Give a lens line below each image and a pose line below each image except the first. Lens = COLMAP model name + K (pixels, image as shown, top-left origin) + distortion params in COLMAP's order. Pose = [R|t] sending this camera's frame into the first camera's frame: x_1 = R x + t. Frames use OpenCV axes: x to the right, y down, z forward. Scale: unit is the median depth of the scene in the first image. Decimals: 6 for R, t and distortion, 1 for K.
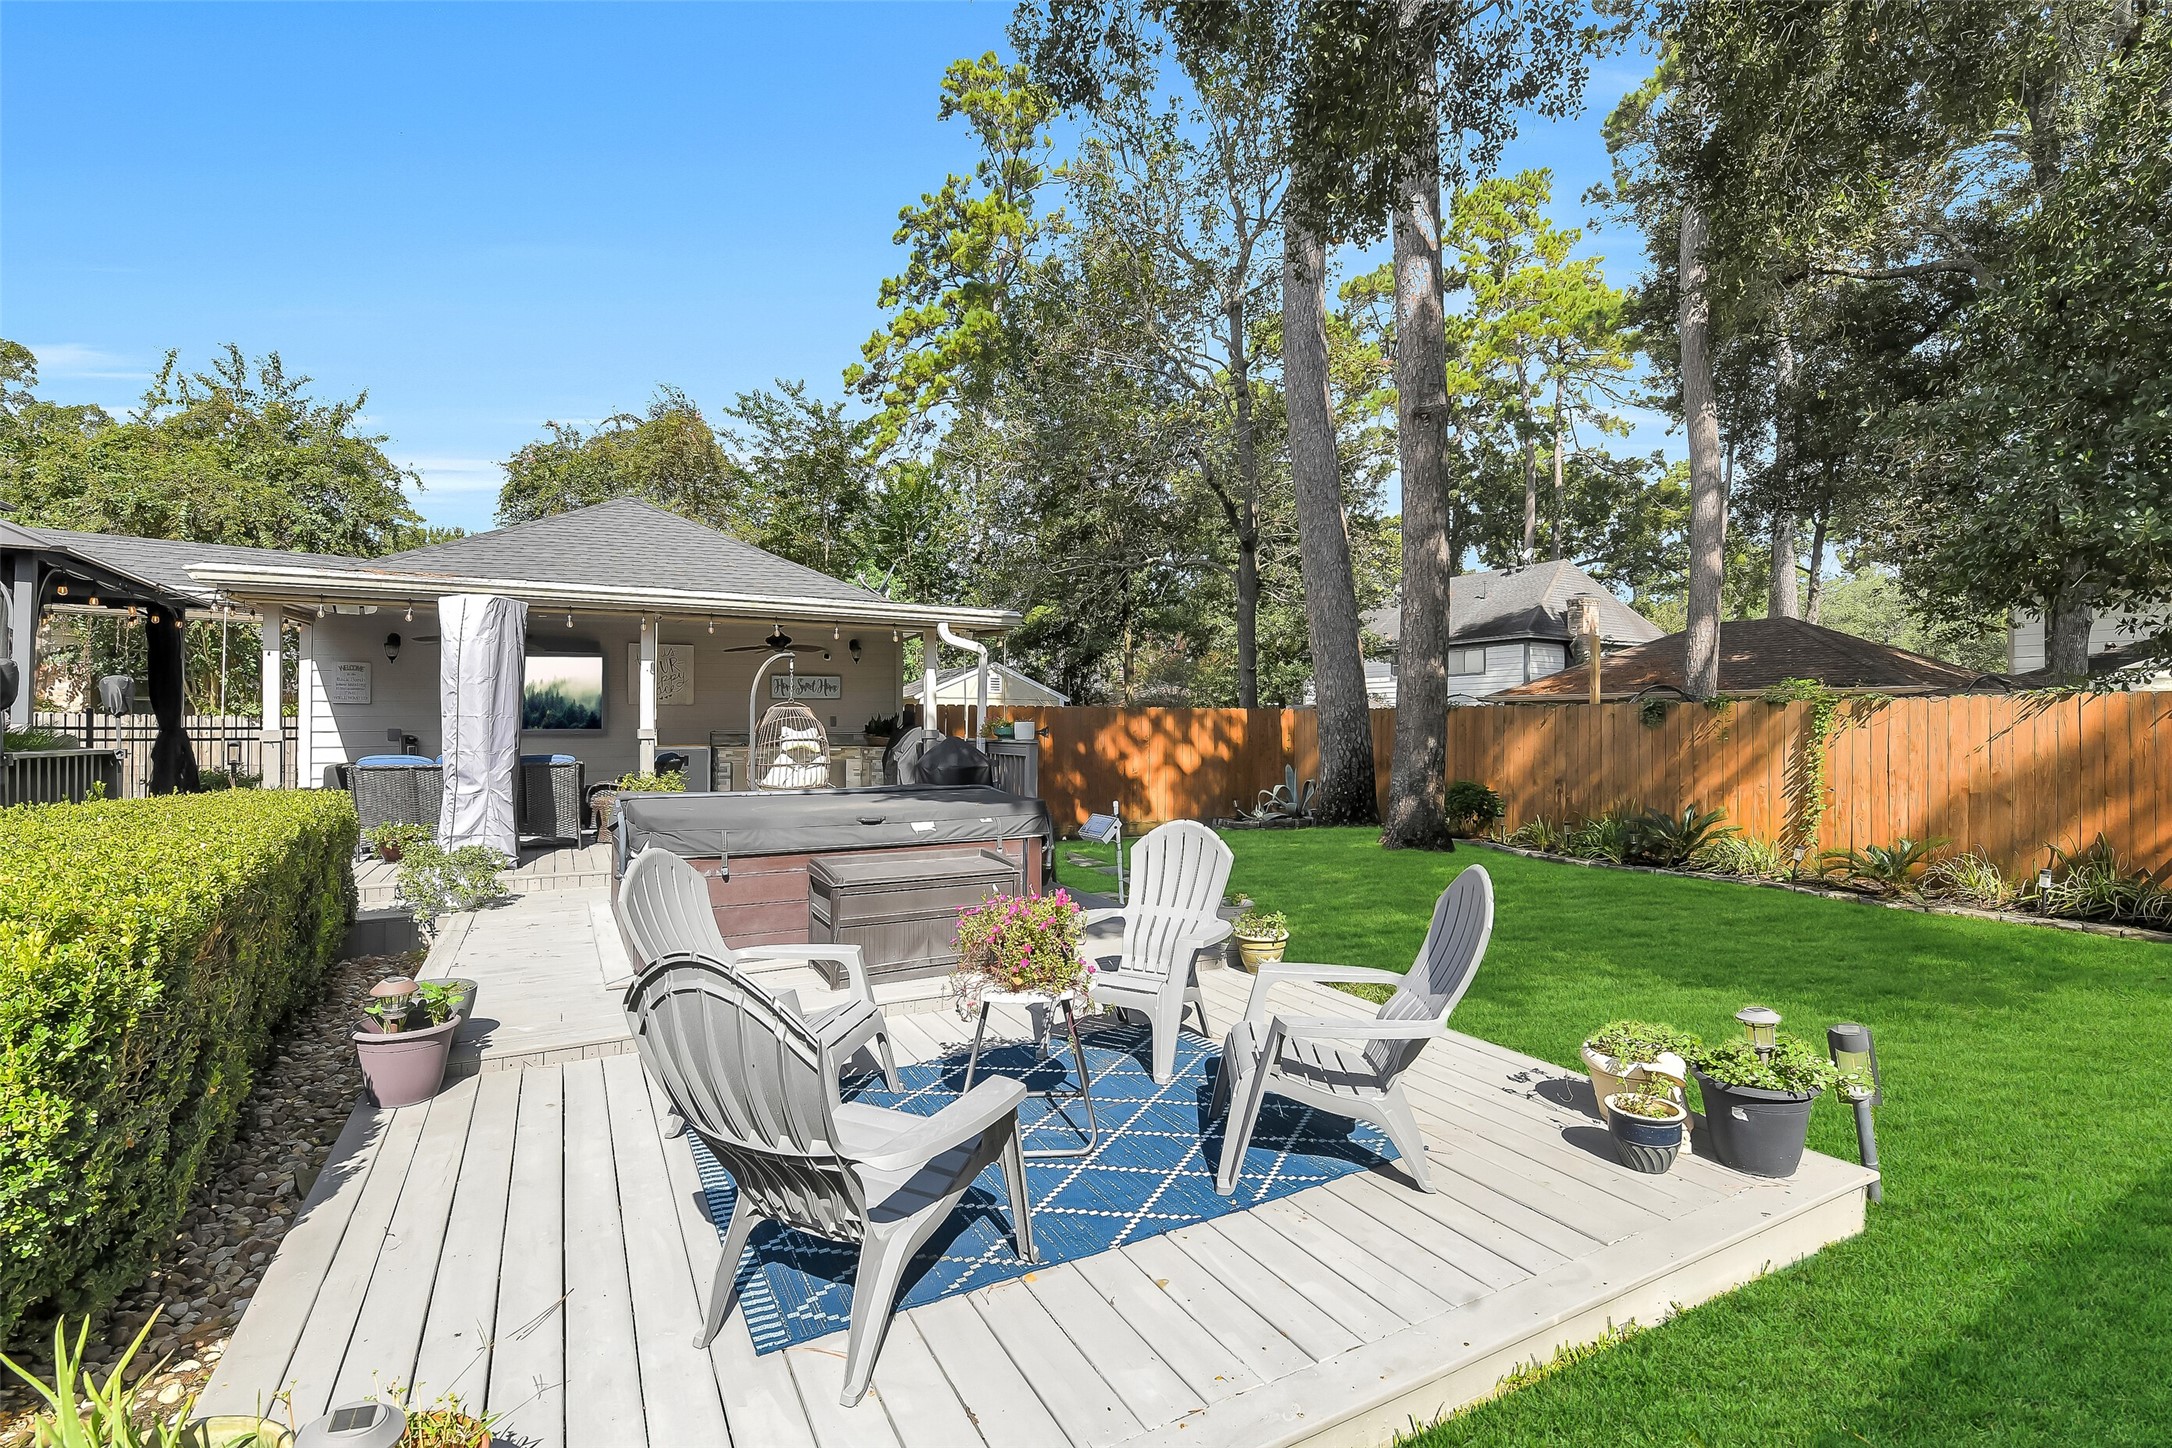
lens RADIAL K [[964.1, 0, 1092.6], [0, 964.1, 726.8], [0, 0, 1]] dist [-0.002686, -0.010635]
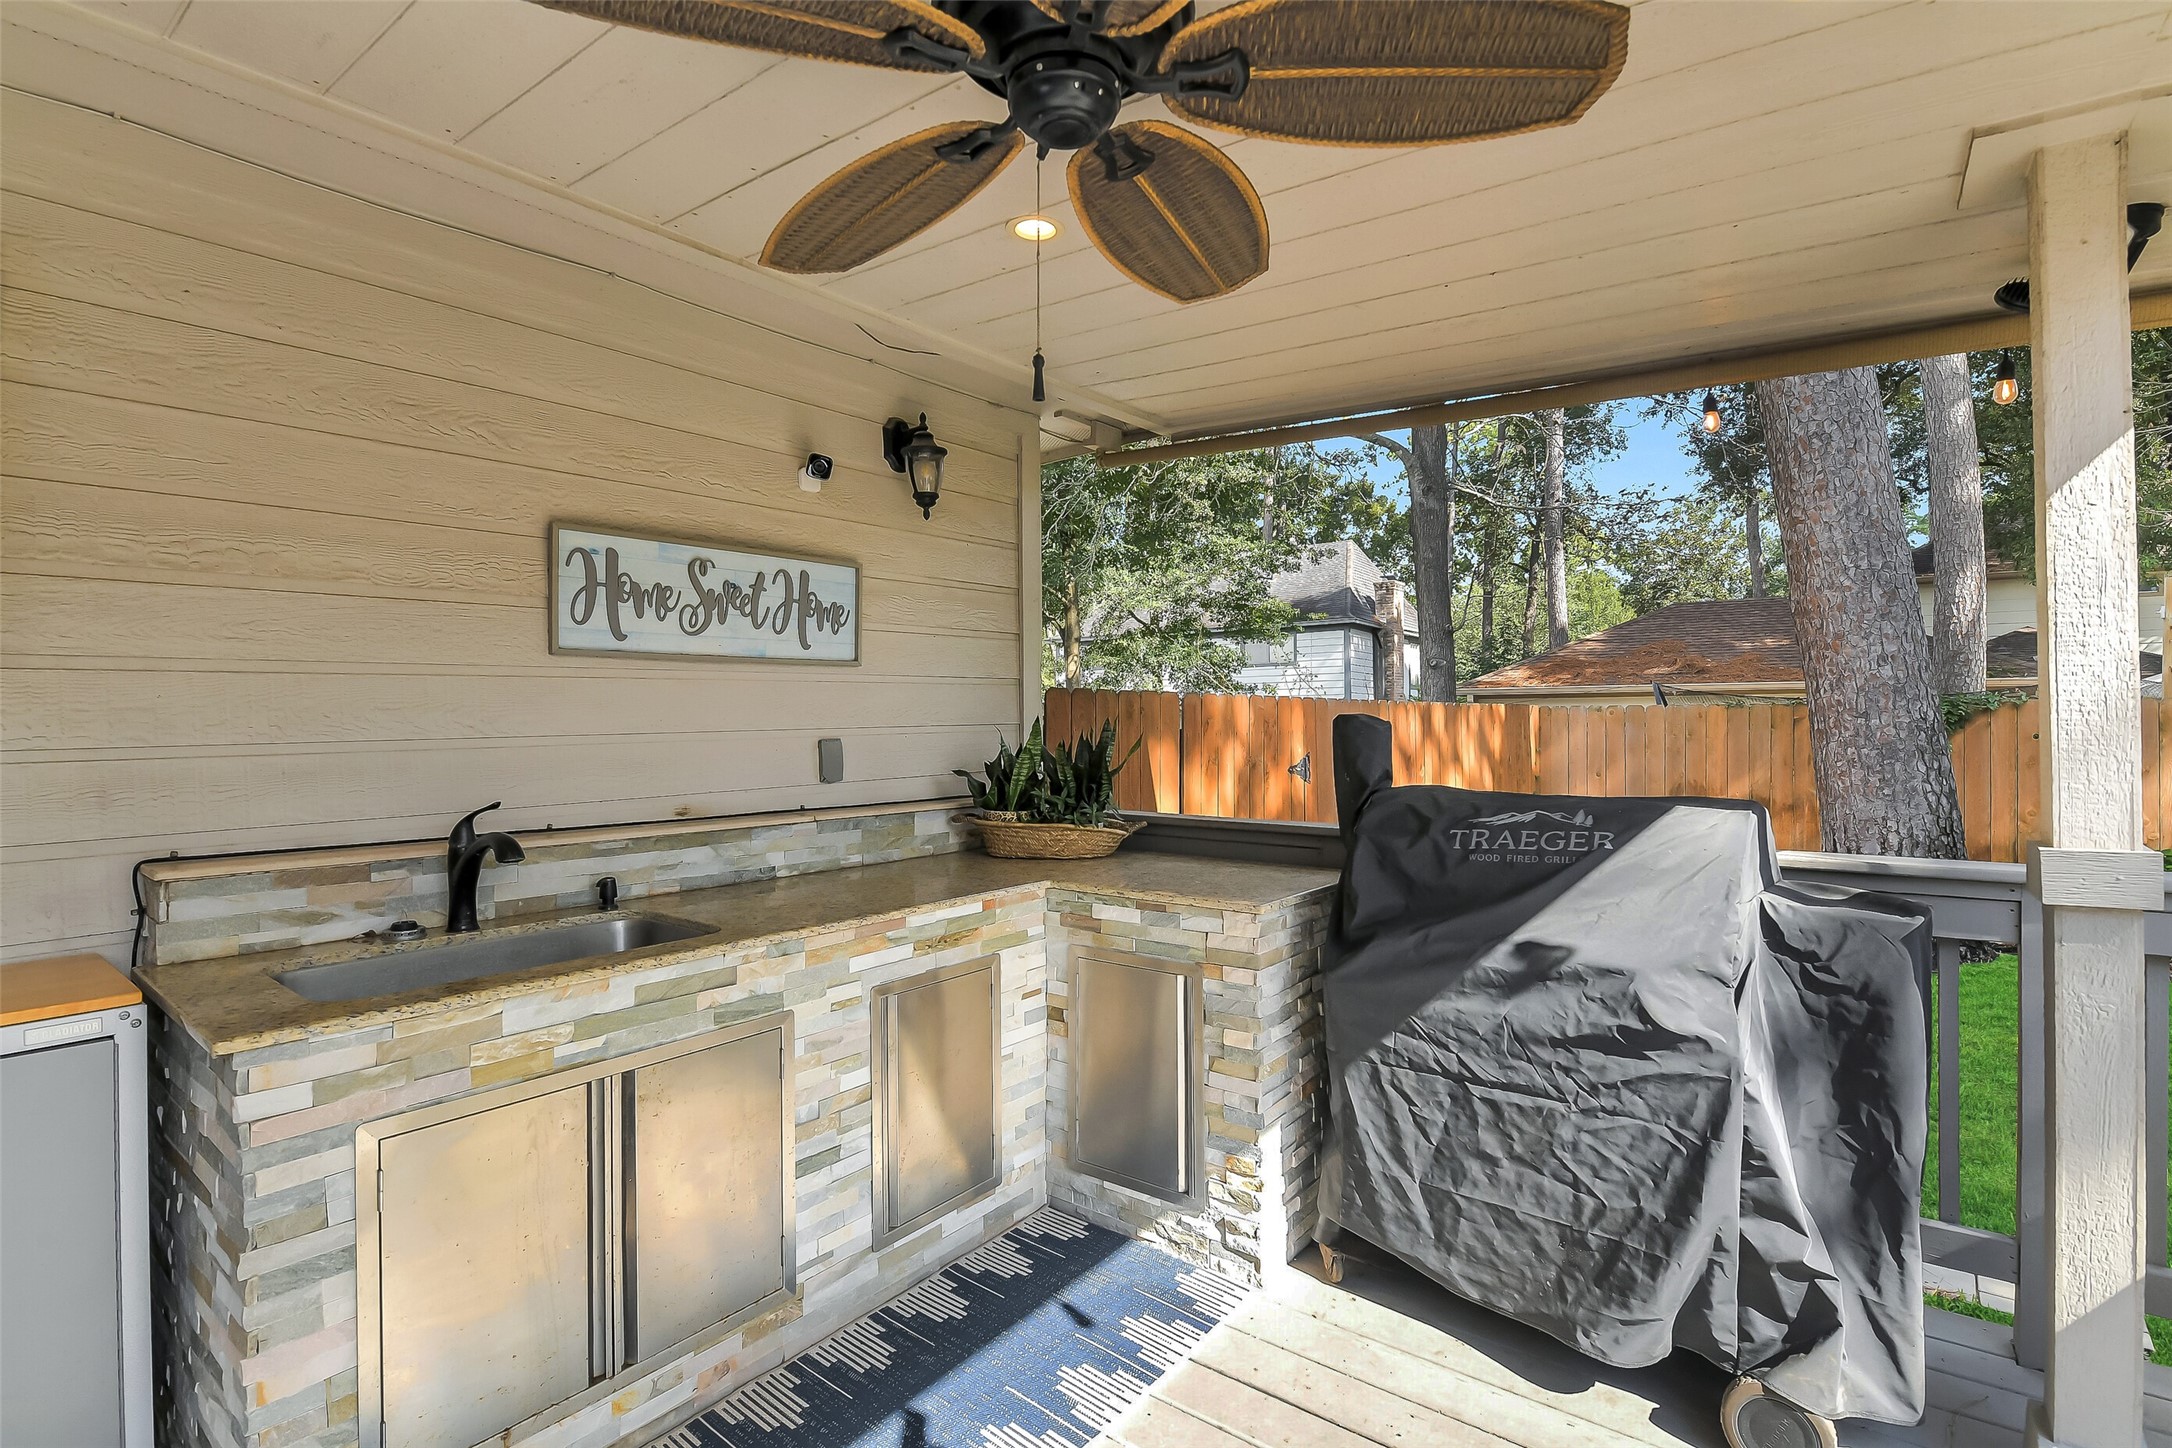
lens RADIAL K [[964.1, 0, 1092.6], [0, 964.1, 726.8], [0, 0, 1]] dist [-0.002686, -0.010635]
pose [[0.916403, -0.010327, 0.400123, -0.372217], [0.008444, 0.999943, 0.006468, -0.017364], [-0.400167, -0.002549, 0.916439, 0.933146]]
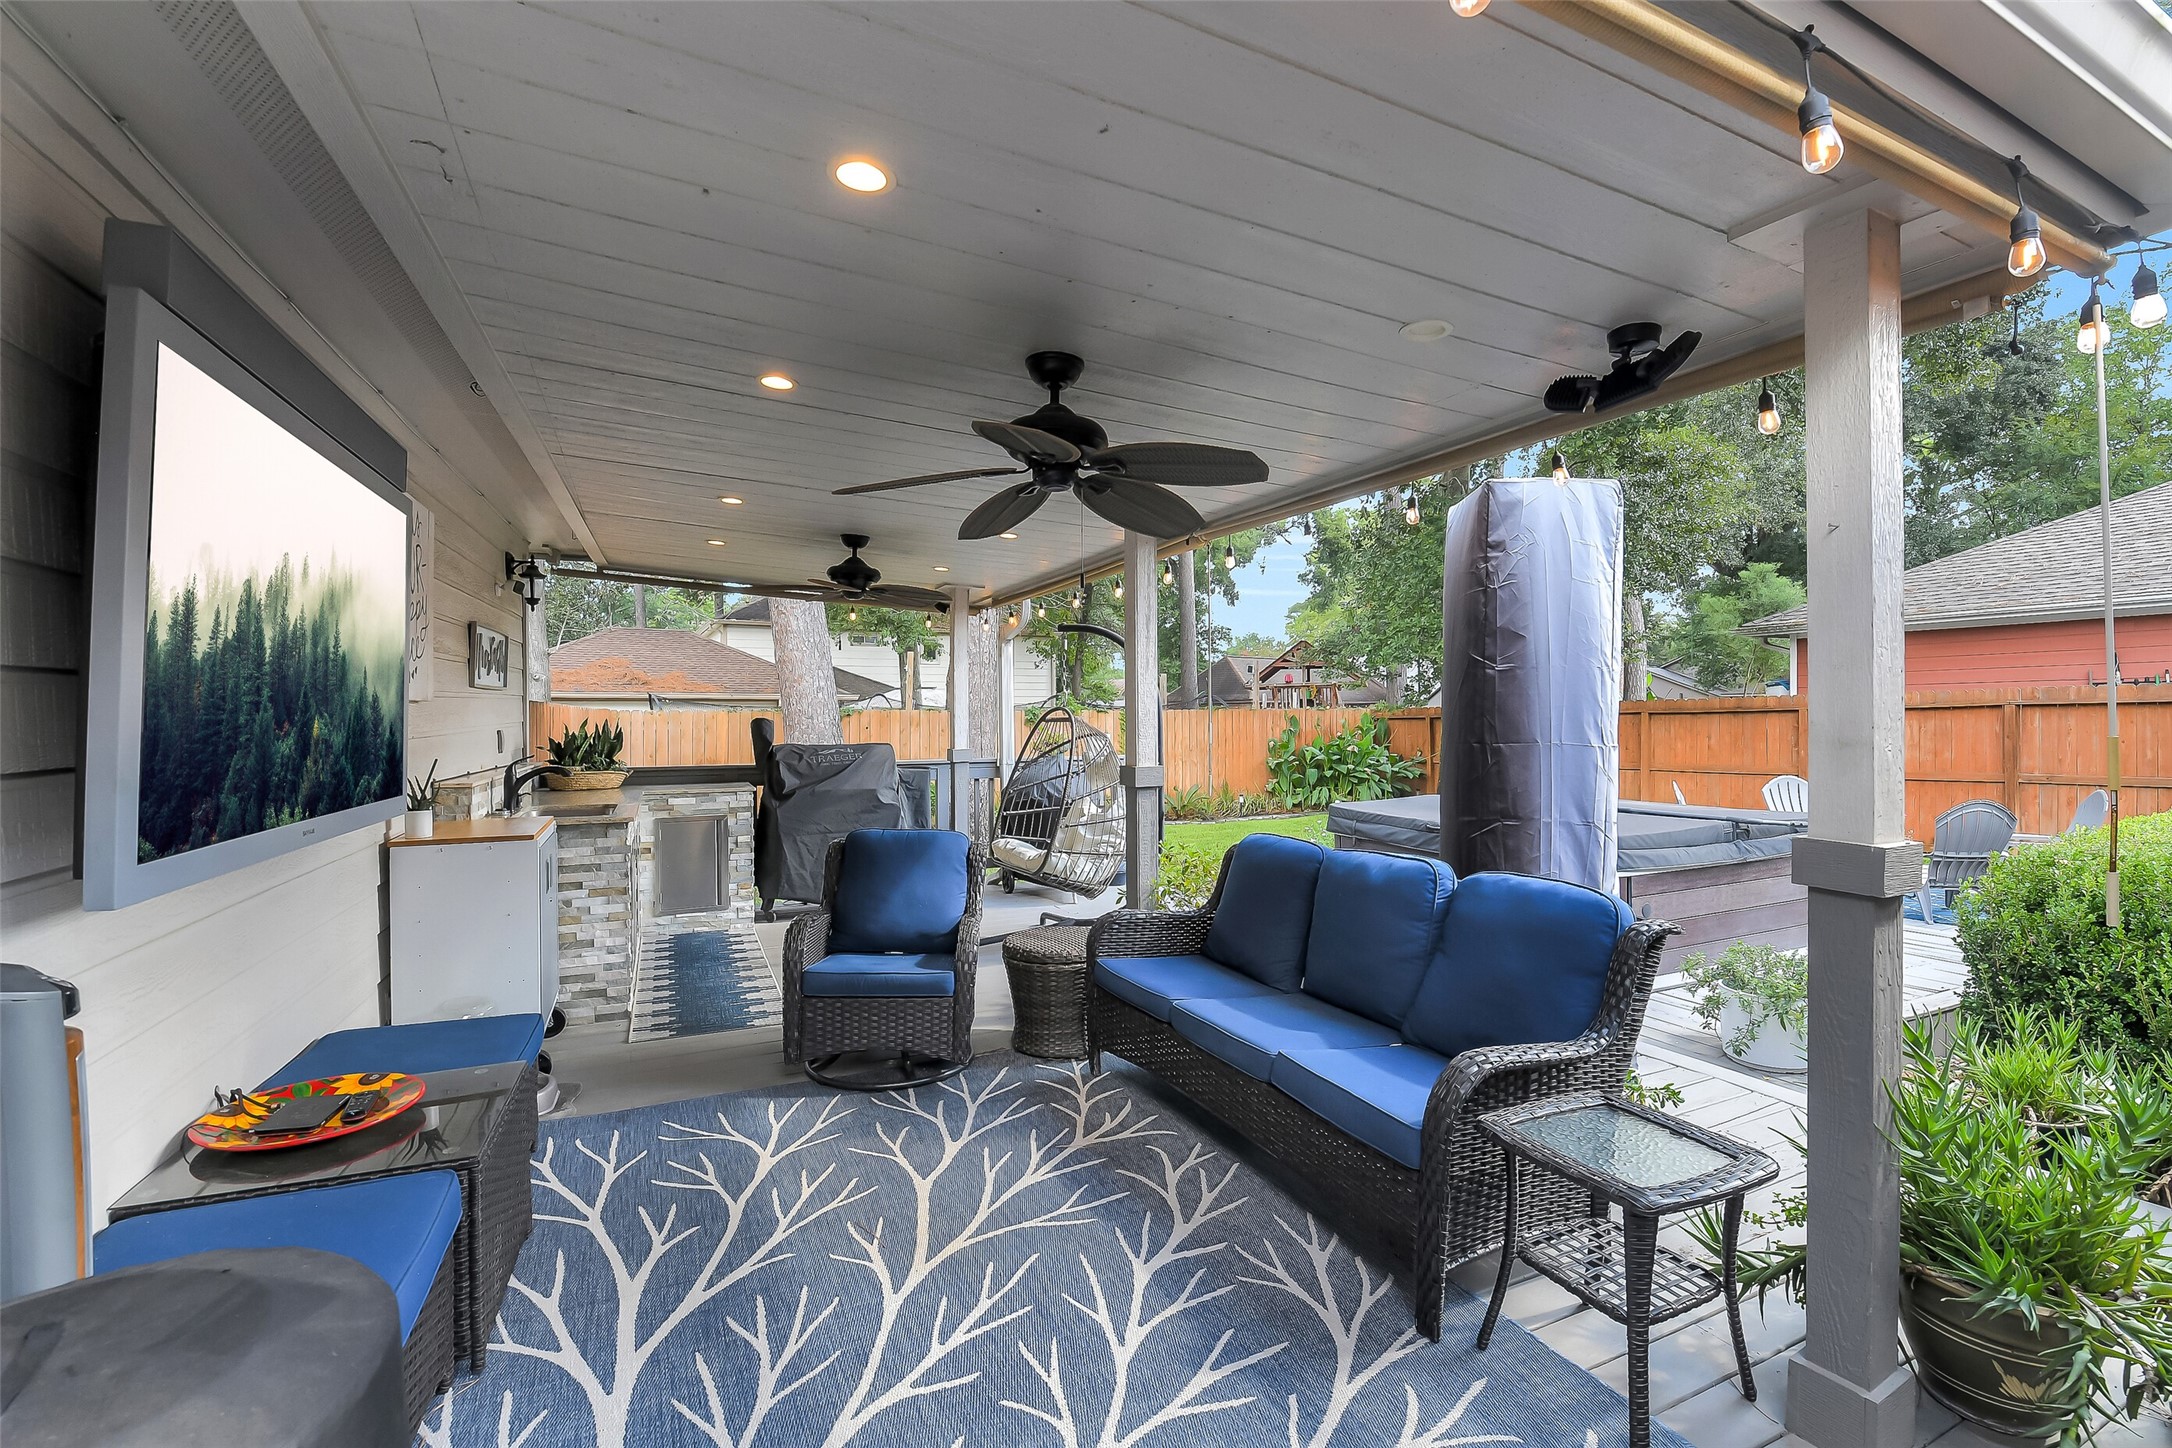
lens RADIAL K [[964.1, 0, 1092.6], [0, 964.1, 726.8], [0, 0, 1]] dist [-0.002686, -0.010635]
pose [[0.066044, -0.012334, 0.997740, -0.843280], [0.003587, 0.999920, 0.012124, -0.018662], [-0.997810, 0.002779, 0.066083, 0.869319]]
